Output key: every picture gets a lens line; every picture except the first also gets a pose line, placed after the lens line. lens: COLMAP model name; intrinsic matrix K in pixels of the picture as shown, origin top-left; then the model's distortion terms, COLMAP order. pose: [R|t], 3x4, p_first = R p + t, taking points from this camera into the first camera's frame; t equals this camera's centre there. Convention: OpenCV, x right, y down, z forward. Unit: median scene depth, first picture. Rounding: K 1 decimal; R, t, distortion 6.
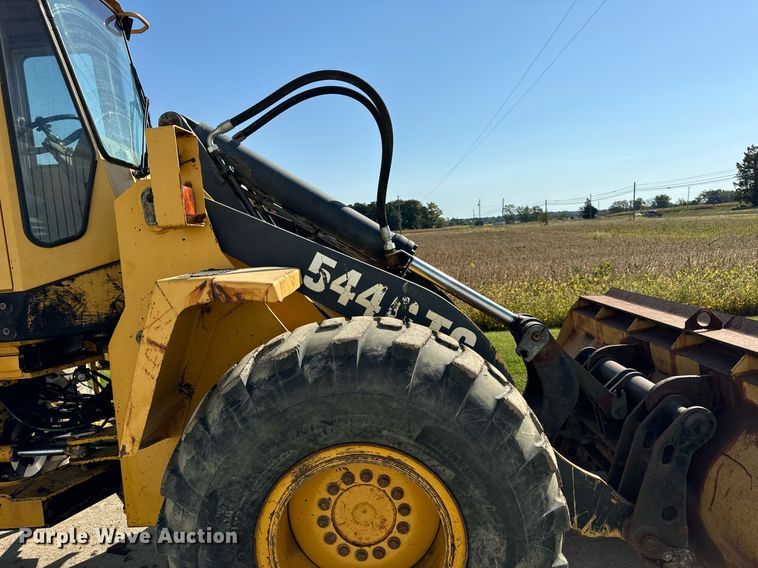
lens RADIAL K [[540.9, 0, 381.3], [0, 540.9, 279.0], [0, 0, 1]] dist [0.051831, -0.049801]
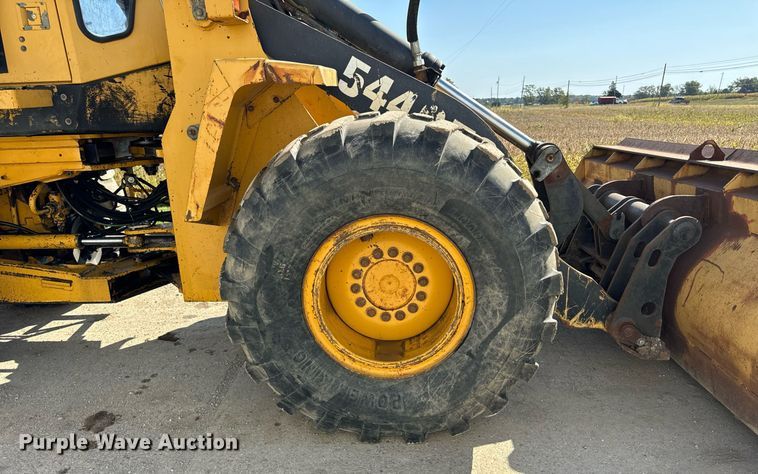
lens RADIAL K [[541.3, 0, 378.3], [0, 541.3, 285.3], [0, 0, 1]] dist [0.070097, -0.080889]
pose [[0.999026, 0.043392, -0.008062, -0.039799], [-0.040538, 0.974398, 0.221147, 0.146394], [0.017452, -0.220604, 0.975207, -0.138160]]
